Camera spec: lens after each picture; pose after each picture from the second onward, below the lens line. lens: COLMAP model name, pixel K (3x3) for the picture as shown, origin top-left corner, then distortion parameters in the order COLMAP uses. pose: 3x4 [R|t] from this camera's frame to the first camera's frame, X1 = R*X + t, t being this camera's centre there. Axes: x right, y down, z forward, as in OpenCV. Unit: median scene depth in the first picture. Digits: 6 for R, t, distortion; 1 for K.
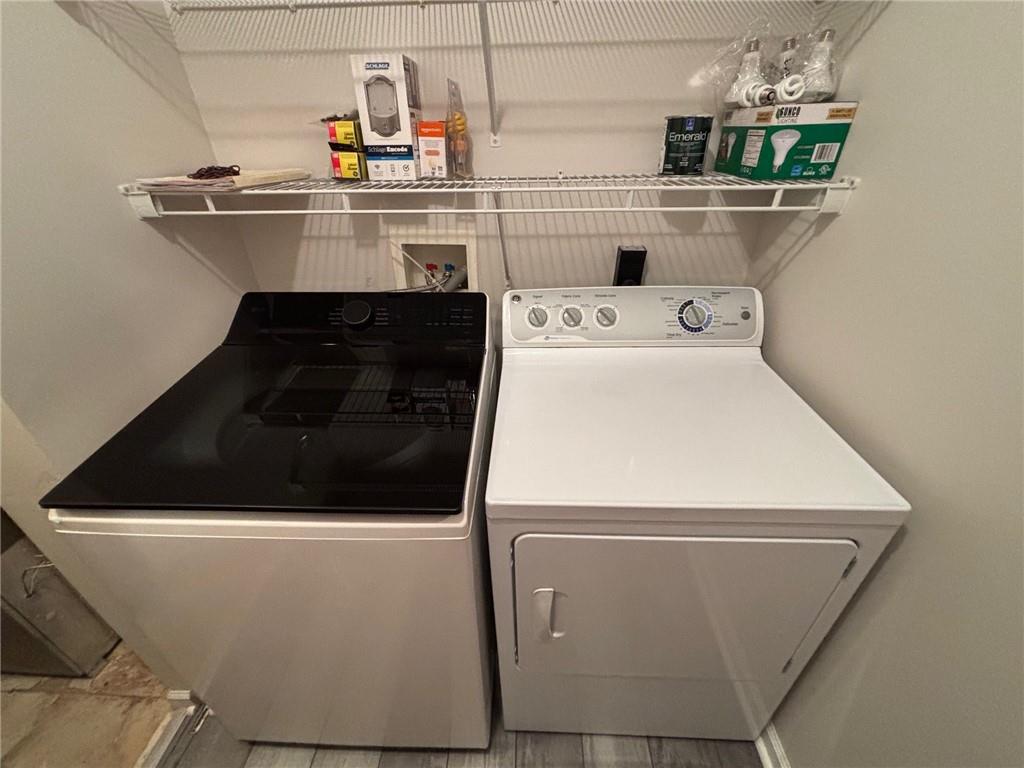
lens RADIAL K [[417.3, 0, 511.6], [0, 417.3, 384.6], [0, 0, 1]] dist [0.003097, -0.001127]
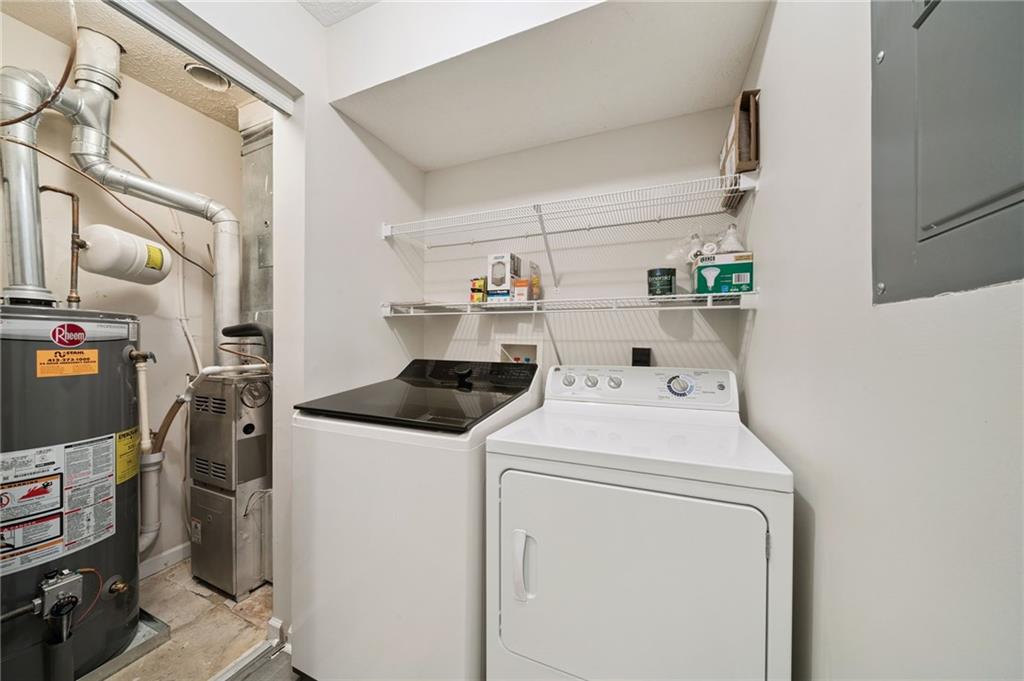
lens RADIAL K [[344.1, 0, 513.9], [0, 344.1, 342.3], [0, 0, 1]] dist [-0.002096, -0.000104]
pose [[0.937570, 0.023897, -0.346976, 0.328344], [-0.197320, 0.858085, -0.474083, 0.378872], [0.286406, 0.512951, 0.809230, -0.161036]]
